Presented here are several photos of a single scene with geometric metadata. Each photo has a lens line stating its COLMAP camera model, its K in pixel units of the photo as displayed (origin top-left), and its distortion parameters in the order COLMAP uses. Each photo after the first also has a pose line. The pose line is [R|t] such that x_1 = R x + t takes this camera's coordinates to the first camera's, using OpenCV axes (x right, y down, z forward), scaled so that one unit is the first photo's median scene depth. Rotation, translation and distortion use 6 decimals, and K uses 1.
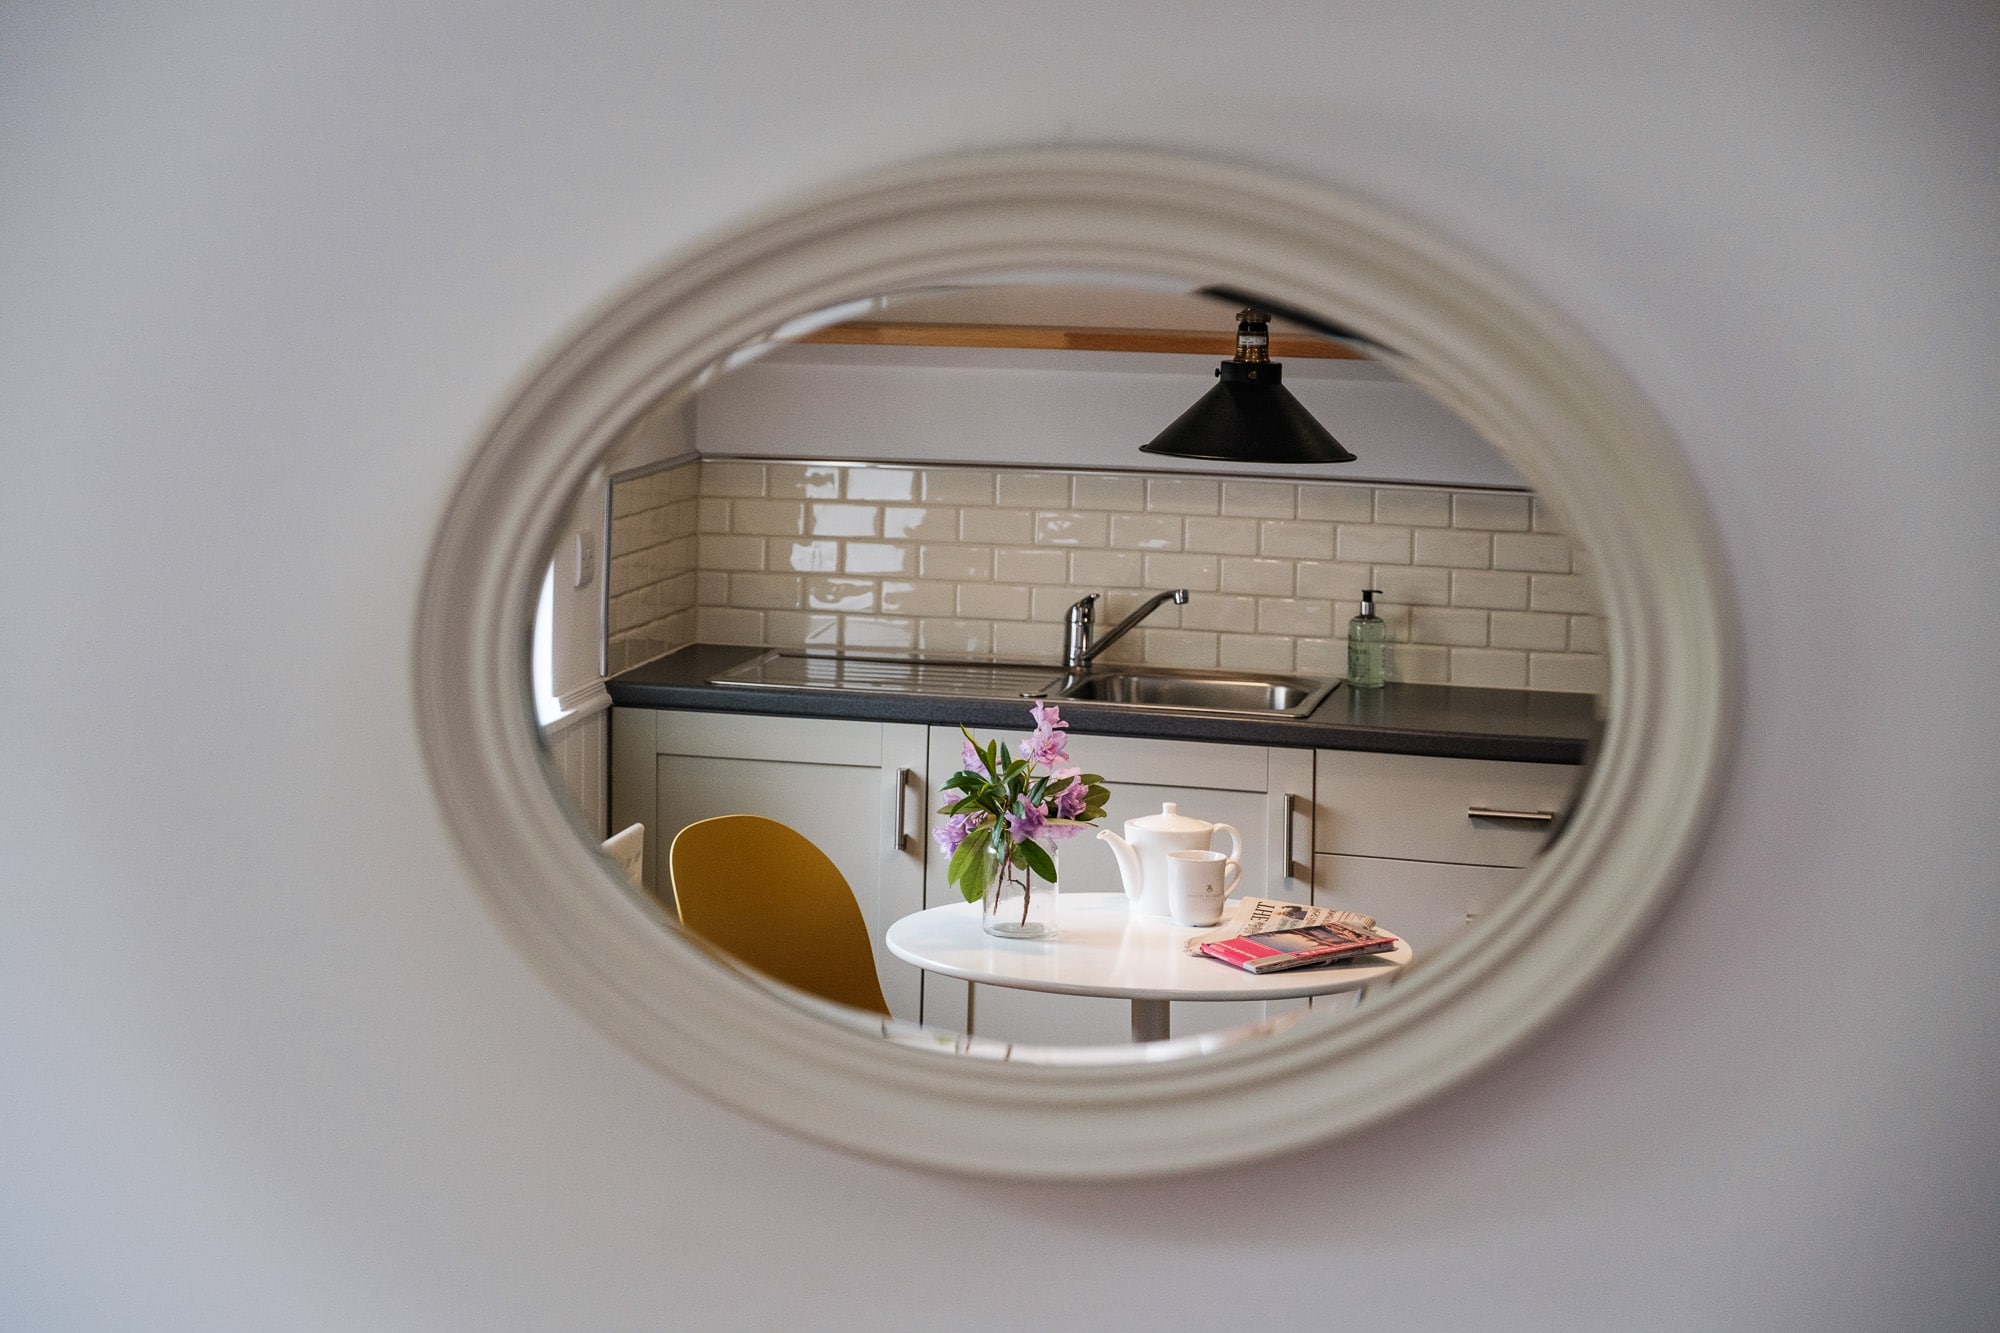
lens RADIAL K [[1743.6, 0, 1000.0], [0, 1743.6, 666.5], [0, 0, 1]] dist [-0.010410, 0.060987]
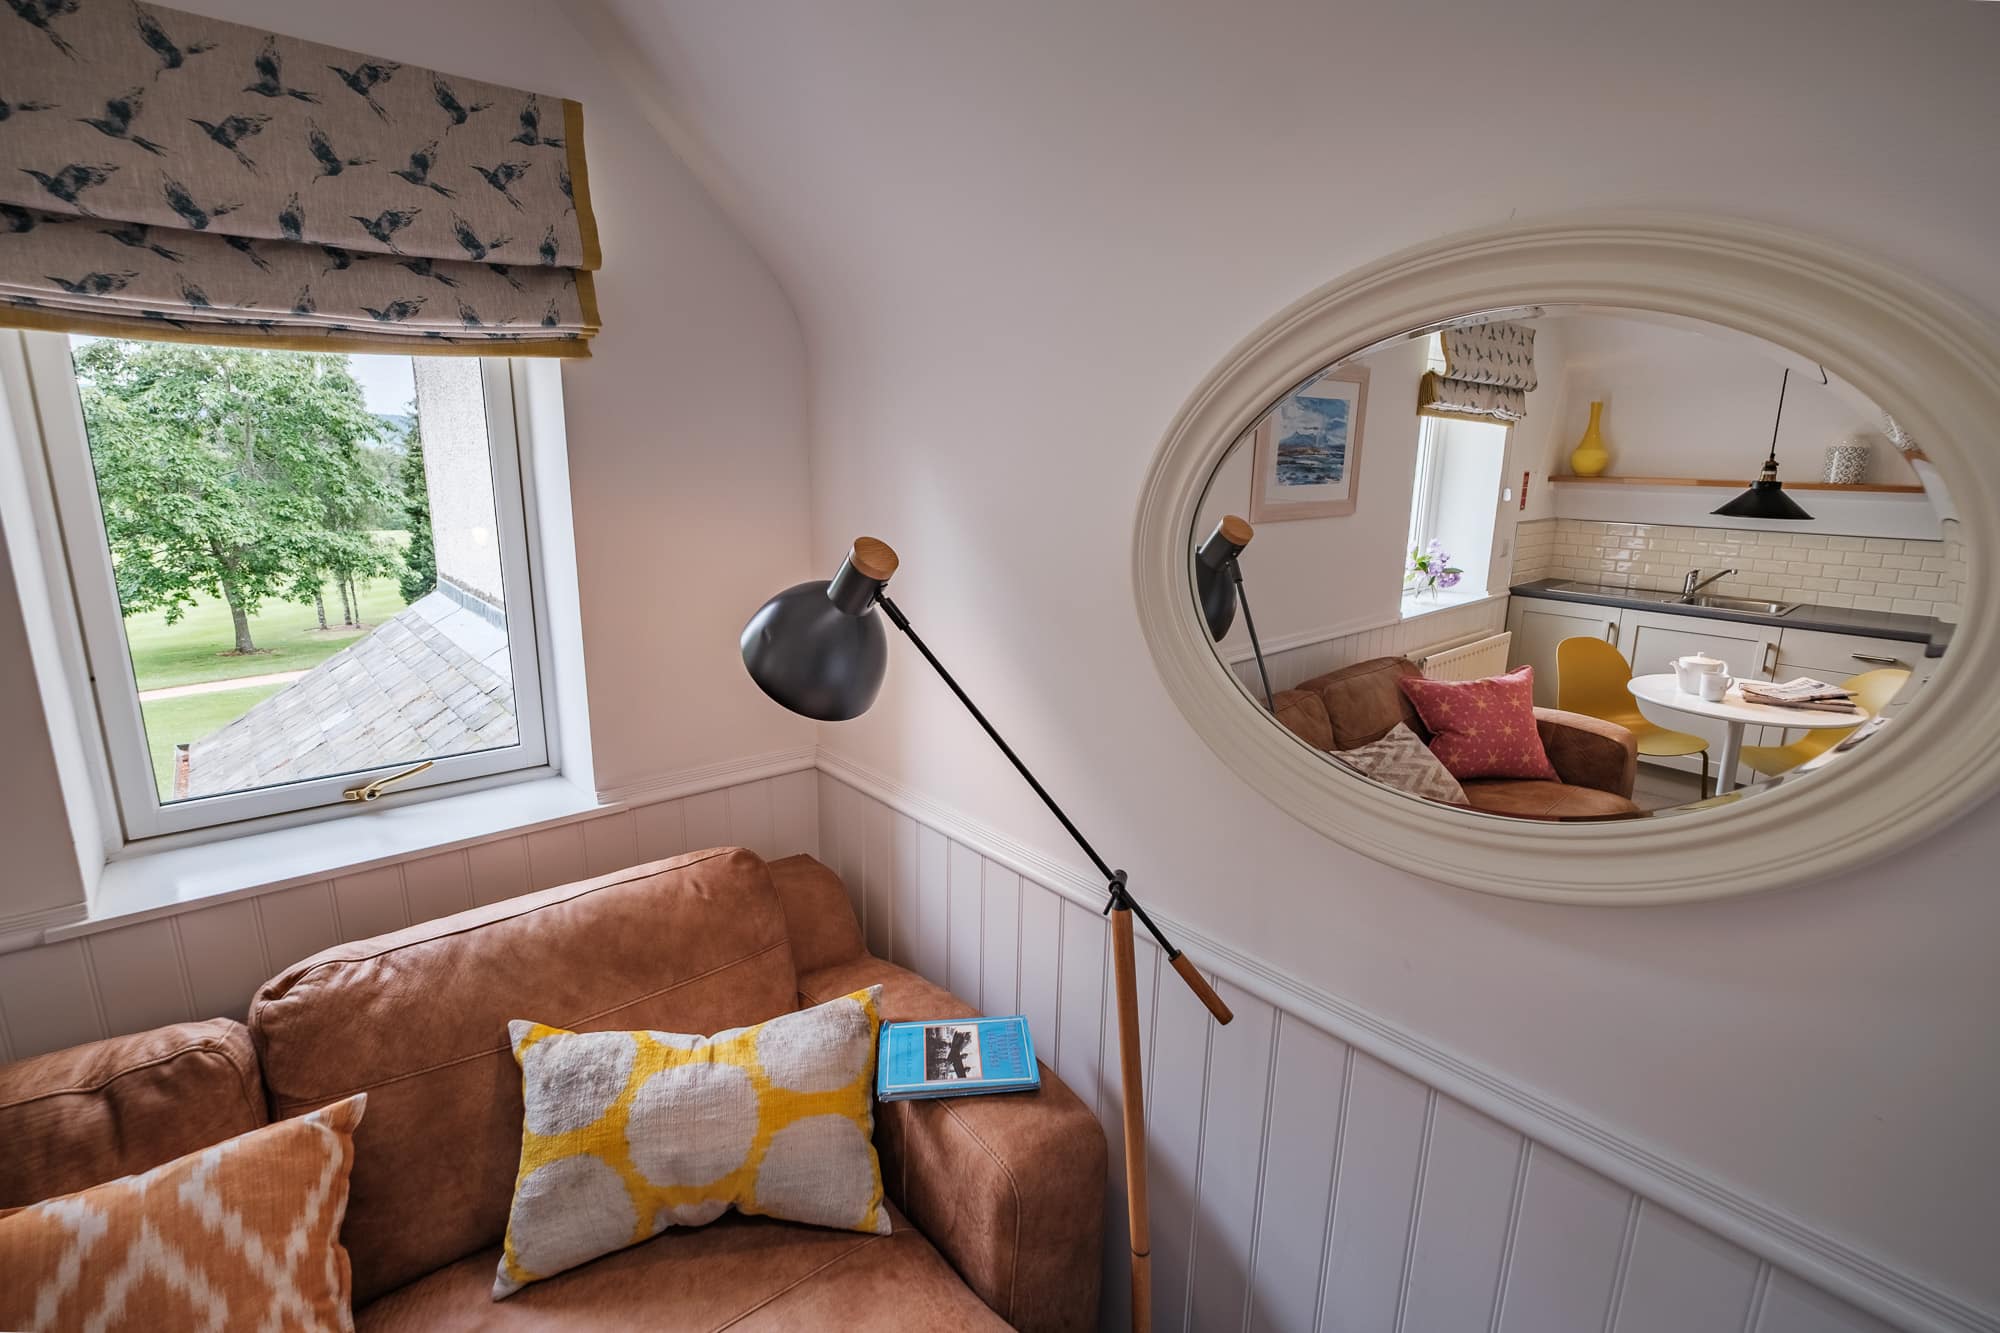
lens RADIAL K [[927.7, 0, 1000.0], [0, 927.7, 666.5], [0, 0, 1]] dist [0.001651, 0.000371]
pose [[0.887945, 0.110881, -0.446385, -0.276858], [-0.066471, 0.991254, 0.114001, 0.021932], [0.455122, -0.071555, 0.887549, -0.959206]]
